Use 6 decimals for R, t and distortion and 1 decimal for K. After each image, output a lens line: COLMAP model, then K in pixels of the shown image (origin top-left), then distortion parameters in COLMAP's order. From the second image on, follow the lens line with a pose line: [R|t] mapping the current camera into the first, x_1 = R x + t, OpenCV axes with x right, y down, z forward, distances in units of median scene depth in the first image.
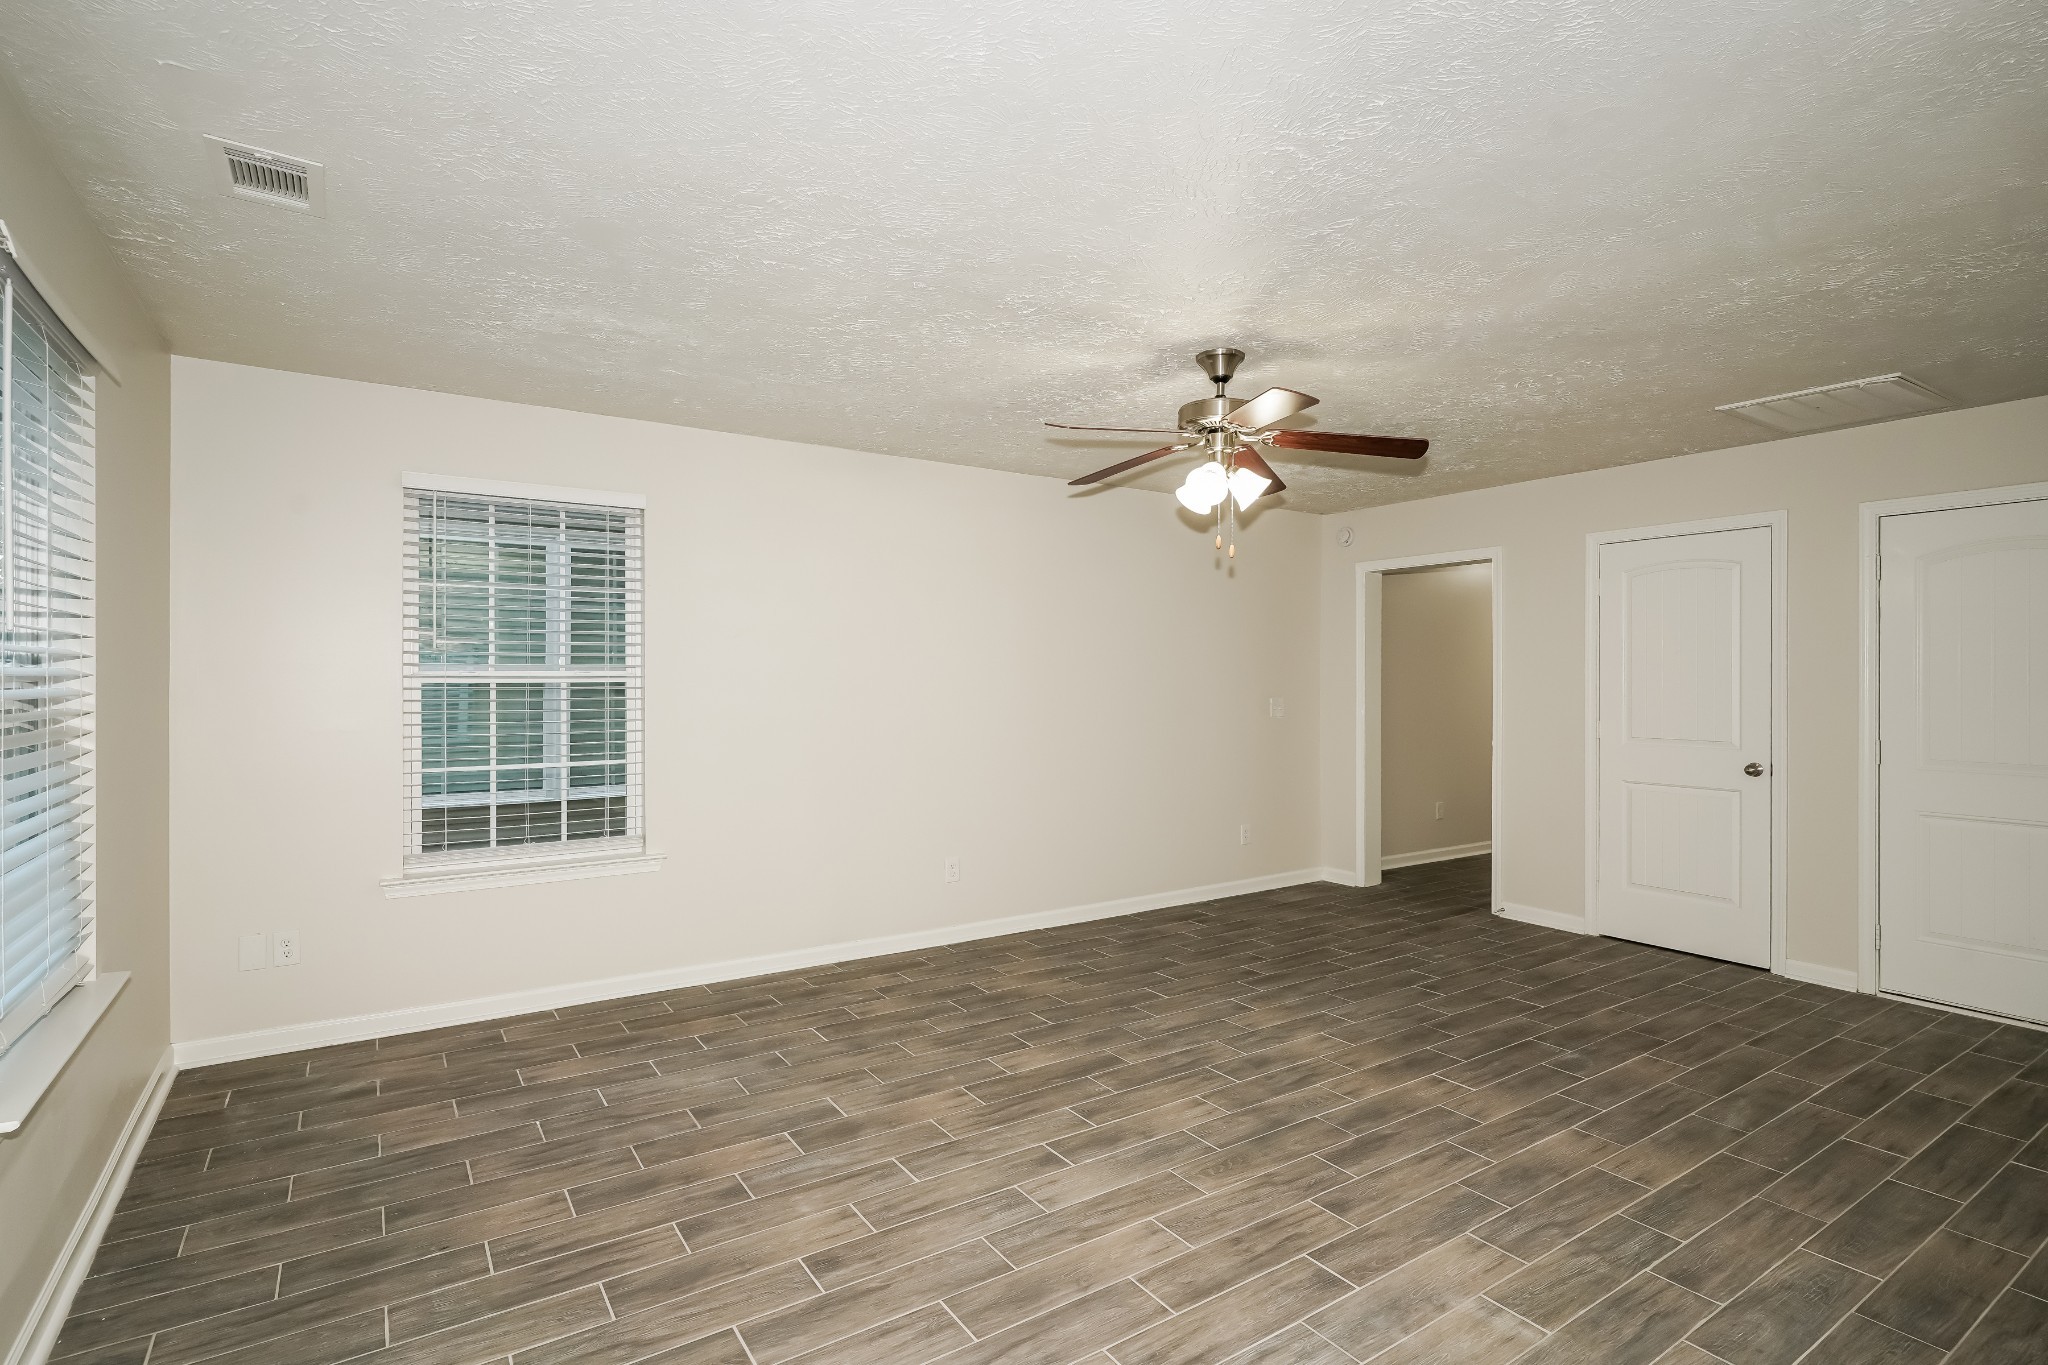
lens RADIAL K [[987.0, 0, 1011.6], [0, 987.0, 679.9], [0, 0, 1]] dist [0.001211, -0.001921]
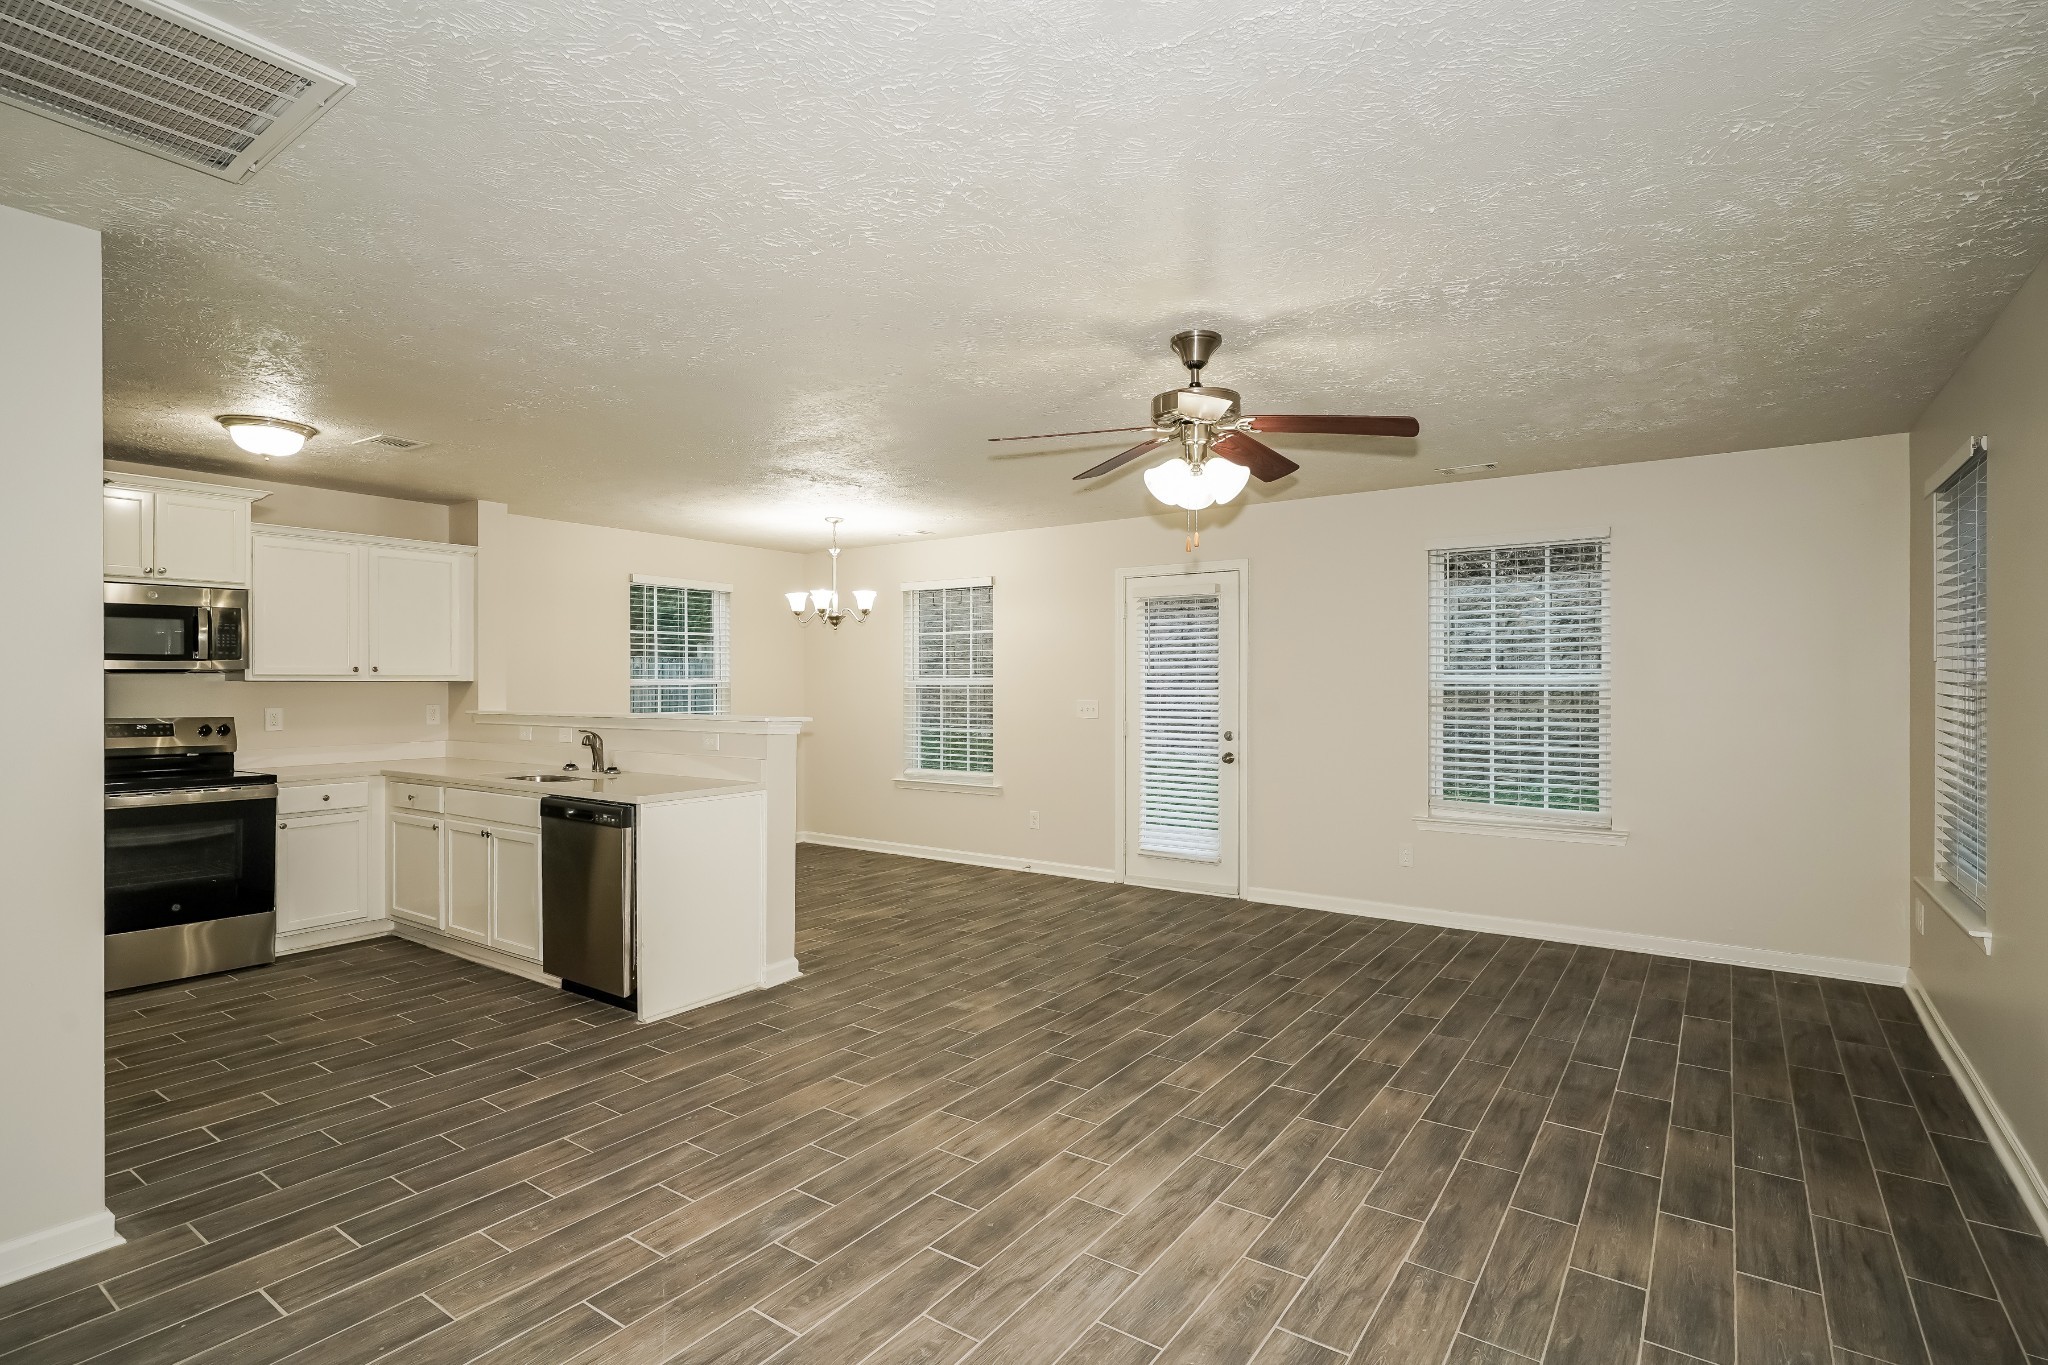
lens RADIAL K [[987.0, 0, 1005.9], [0, 987.0, 676.8], [0, 0, 1]] dist [0.001211, -0.001921]
pose [[-0.935819, -0.002572, -0.352470, 0.762821], [-0.002169, 0.999996, -0.001537, -0.004332], [0.352473, -0.000674, -0.935822, 1.949602]]
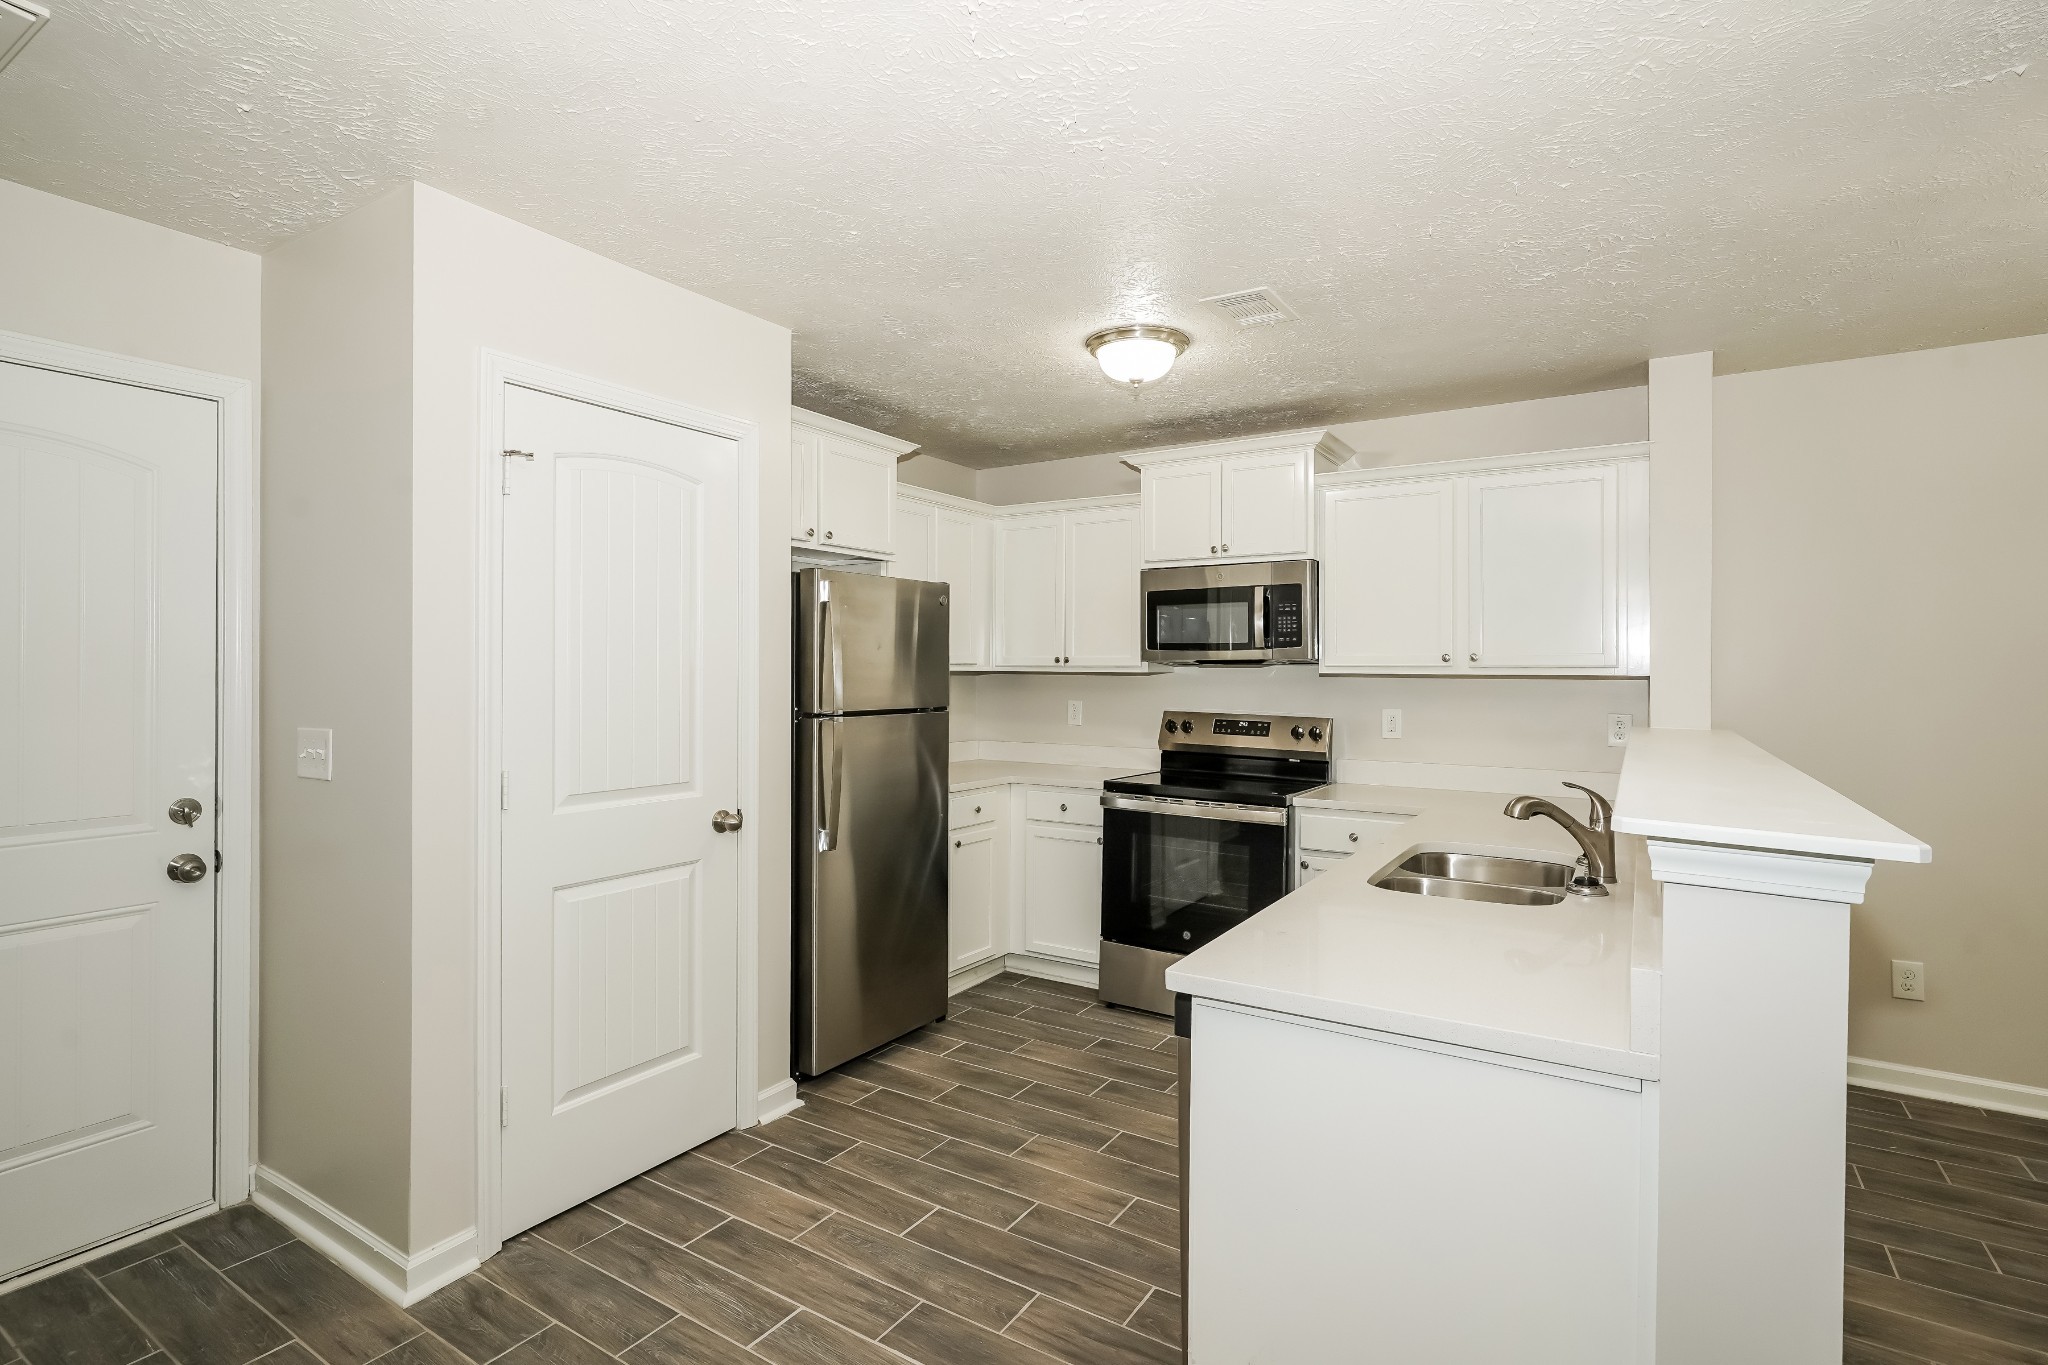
lens RADIAL K [[987.0, 0, 1031.3], [0, 987.0, 661.1], [0, 0, 1]] dist [0.001211, -0.001921]
pose [[-0.408582, 0.003418, 0.912715, 0.343977], [-0.004820, 0.999971, -0.005903, -0.004587], [-0.912709, -0.006811, -0.408553, 0.898961]]
